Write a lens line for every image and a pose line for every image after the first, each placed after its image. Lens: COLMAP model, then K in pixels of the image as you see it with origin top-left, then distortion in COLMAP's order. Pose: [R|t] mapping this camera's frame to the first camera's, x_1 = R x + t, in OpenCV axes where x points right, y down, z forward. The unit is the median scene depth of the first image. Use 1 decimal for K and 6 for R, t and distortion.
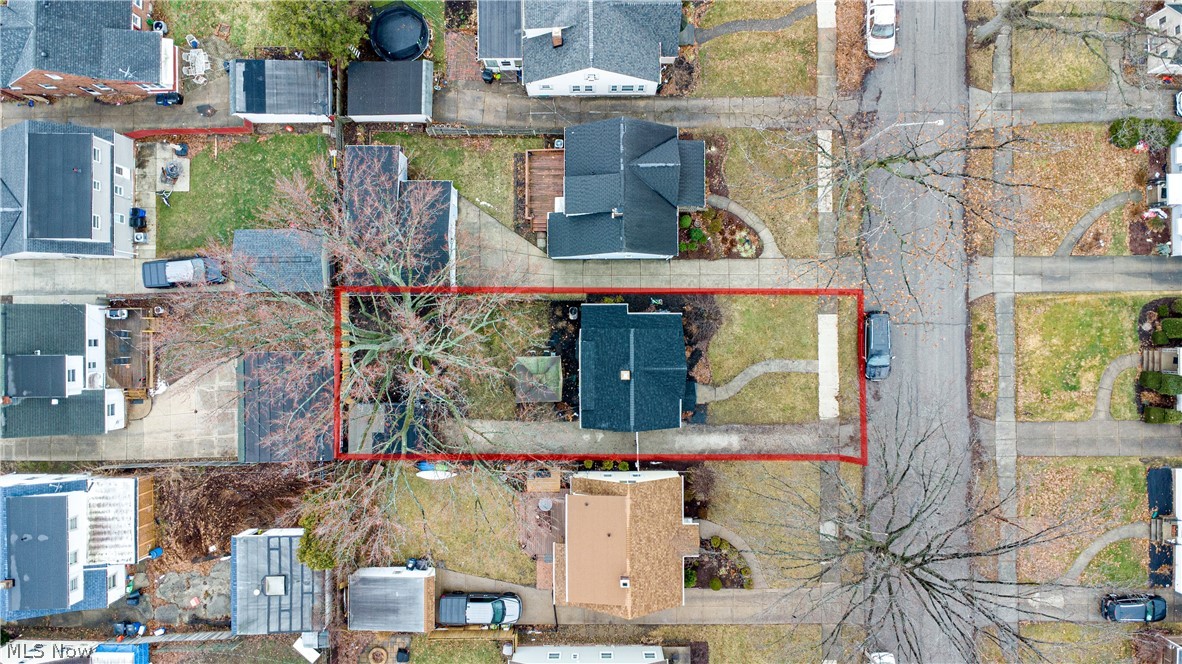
lens RADIAL K [[861.1, 0, 592.5], [0, 861.1, 328.0], [0, 0, 1]] dist [0.025634, -0.029836]
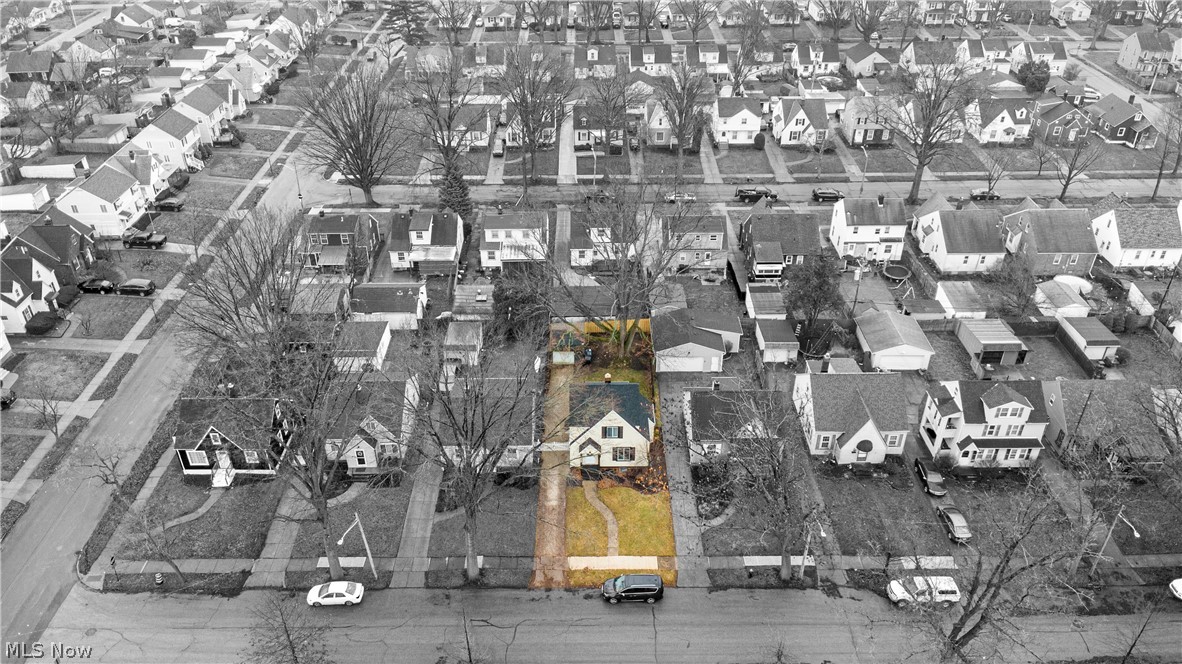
lens RADIAL K [[861.1, 0, 582.4], [0, 861.1, 332.7], [0, 0, 1]] dist [0.025634, -0.029836]
pose [[-0.005892, 0.566794, -0.823838, 1.069168], [-0.999548, 0.020962, 0.021571, 0.054466], [0.029496, 0.823593, 0.566414, 0.070957]]
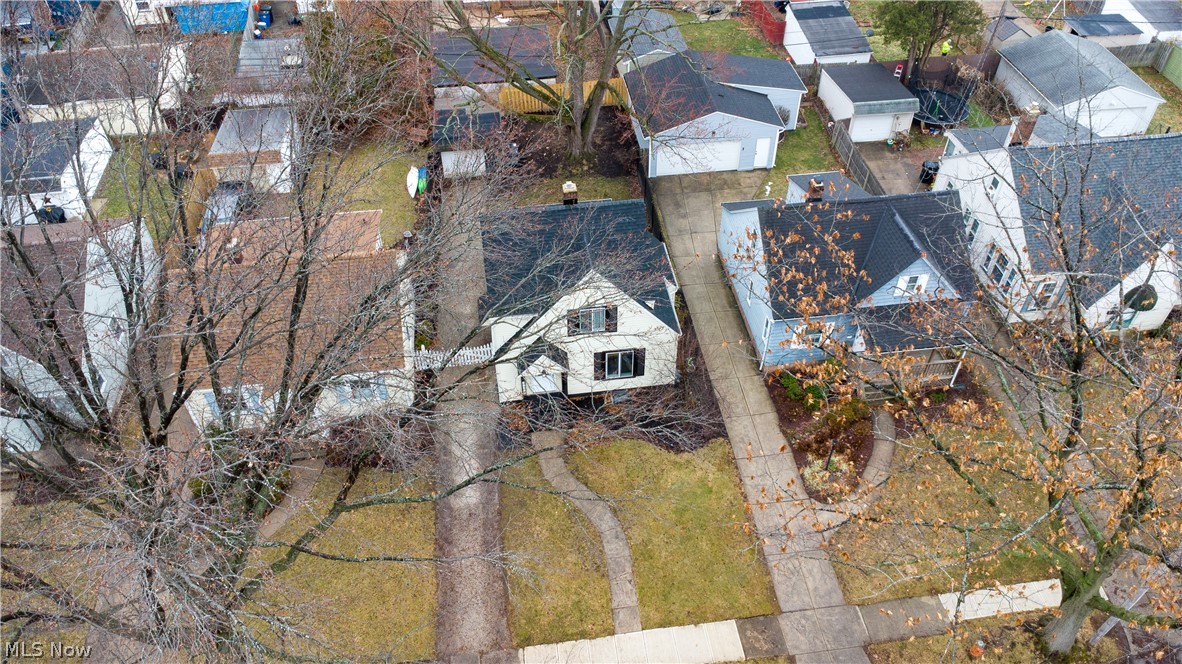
lens RADIAL K [[861.1, 0, 591.5], [0, 861.1, 322.5], [0, 0, 1]] dist [0.025634, -0.029836]
pose [[0.130765, 0.703344, -0.698719, 0.475112], [-0.991127, 0.109673, -0.075090, 0.082313], [0.023817, 0.702339, 0.711445, 0.536615]]
